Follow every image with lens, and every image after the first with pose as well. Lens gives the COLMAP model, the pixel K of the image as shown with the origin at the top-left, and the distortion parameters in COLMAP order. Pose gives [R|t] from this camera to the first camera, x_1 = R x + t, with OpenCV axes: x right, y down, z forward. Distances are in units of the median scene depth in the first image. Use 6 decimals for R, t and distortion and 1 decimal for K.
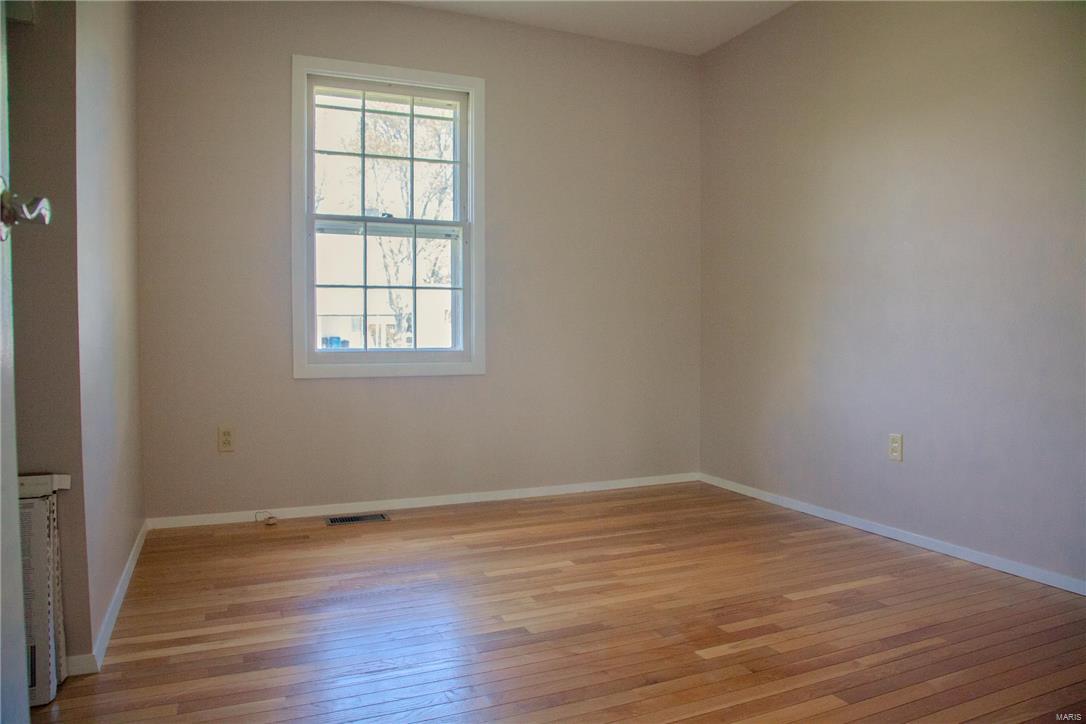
lens RADIAL K [[781.7, 0, 543.0], [0, 781.7, 362.0], [0, 0, 1]] dist [0.007114, 0.002234]
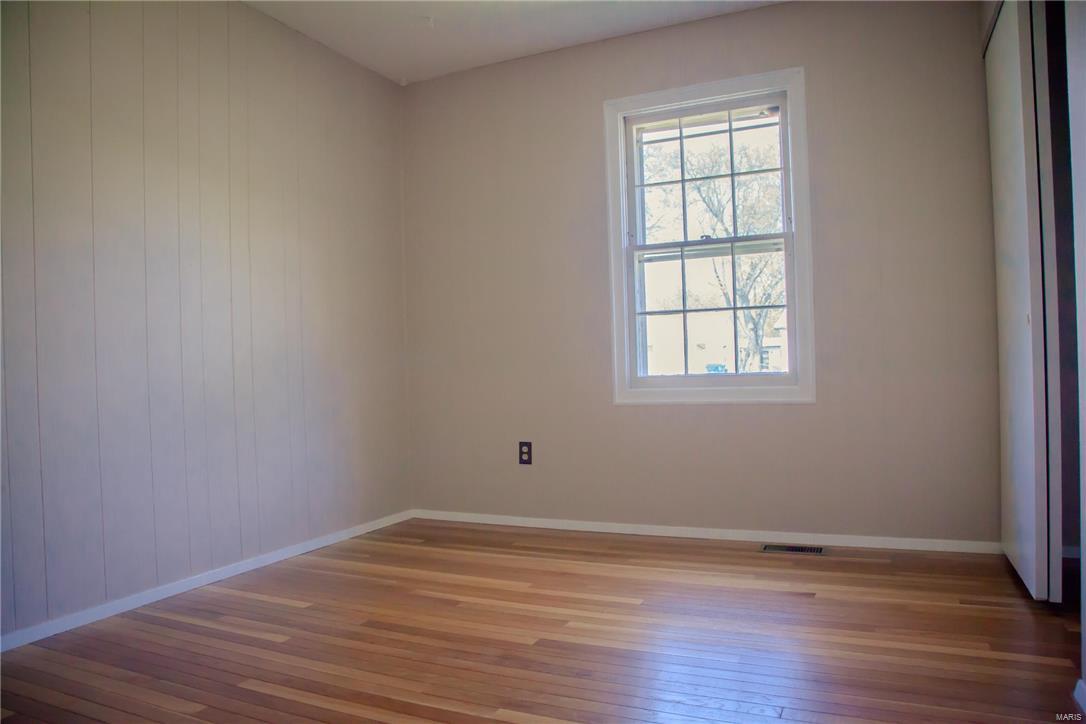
lens RADIAL K [[781.7, 0, 543.0], [0, 781.7, 362.0], [0, 0, 1]] dist [0.007114, 0.002234]
pose [[0.693674, -0.017900, -0.720066, 0.368398], [-0.001507, 0.999653, -0.026302, -0.003985], [0.720287, 0.019330, 0.693406, 0.173937]]
